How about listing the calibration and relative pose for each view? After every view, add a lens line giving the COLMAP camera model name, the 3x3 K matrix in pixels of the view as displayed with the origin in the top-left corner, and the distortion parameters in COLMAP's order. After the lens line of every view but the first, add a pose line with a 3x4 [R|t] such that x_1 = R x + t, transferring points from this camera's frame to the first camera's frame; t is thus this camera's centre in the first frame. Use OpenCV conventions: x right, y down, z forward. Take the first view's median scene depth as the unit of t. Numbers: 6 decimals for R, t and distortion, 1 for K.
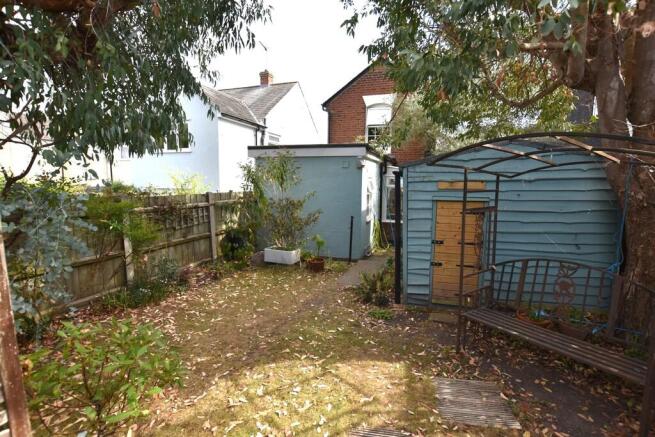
lens RADIAL K [[306.2, 0, 327.5], [0, 306.2, 218.5], [0, 0, 1]] dist [-0.032932, 0.000671]
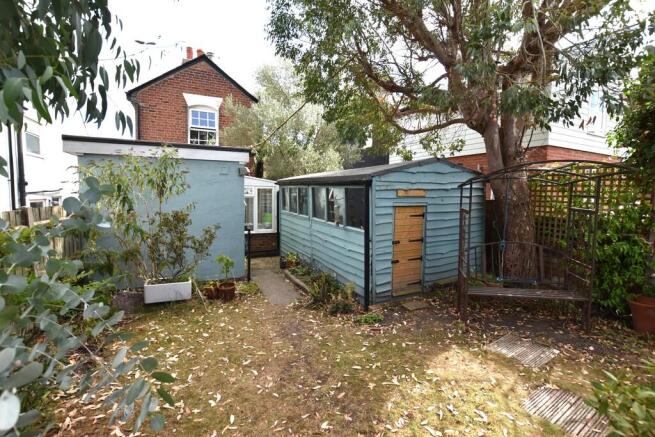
lens RADIAL K [[302.0, 0, 327.5], [0, 302.0, 218.5], [0, 0, 1]] dist [-0.030592, 0.000378]
pose [[0.716888, -0.058070, 0.694765, -0.455750], [0.080013, 0.996794, 0.000753, -0.025690], [-0.692581, 0.055050, 0.719236, 0.264429]]
